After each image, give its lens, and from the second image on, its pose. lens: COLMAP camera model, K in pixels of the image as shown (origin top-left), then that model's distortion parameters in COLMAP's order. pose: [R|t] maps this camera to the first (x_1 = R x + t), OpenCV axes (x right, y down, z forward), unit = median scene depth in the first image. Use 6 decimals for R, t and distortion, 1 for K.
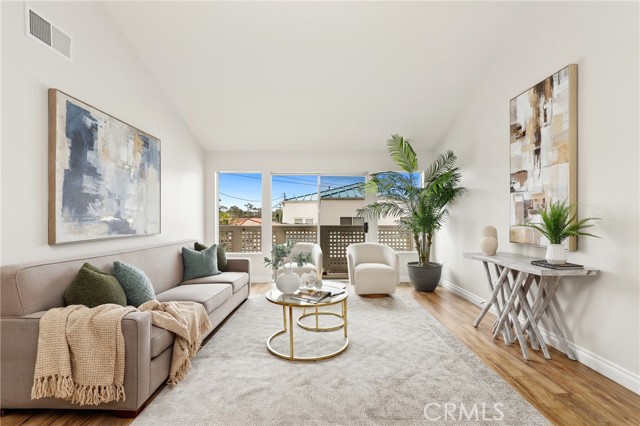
lens RADIAL K [[295.7, 0, 323.5], [0, 295.7, 215.5], [0, 0, 1]] dist [0.001277, 0.000179]
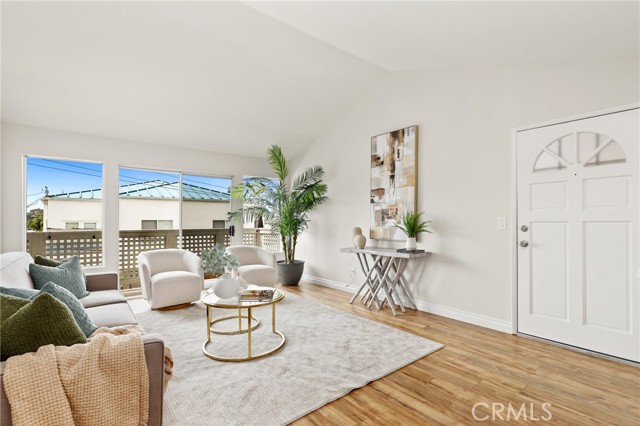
lens RADIAL K [[302.1, 0, 320.1], [0, 302.1, 221.6], [0, 0, 1]] dist [0.000606, 0.000022]
pose [[0.787708, -0.000503, 0.616049, -0.492805], [-0.005355, 0.999956, 0.007663, -0.000262], [-0.616026, -0.009335, 0.787671, 0.024780]]
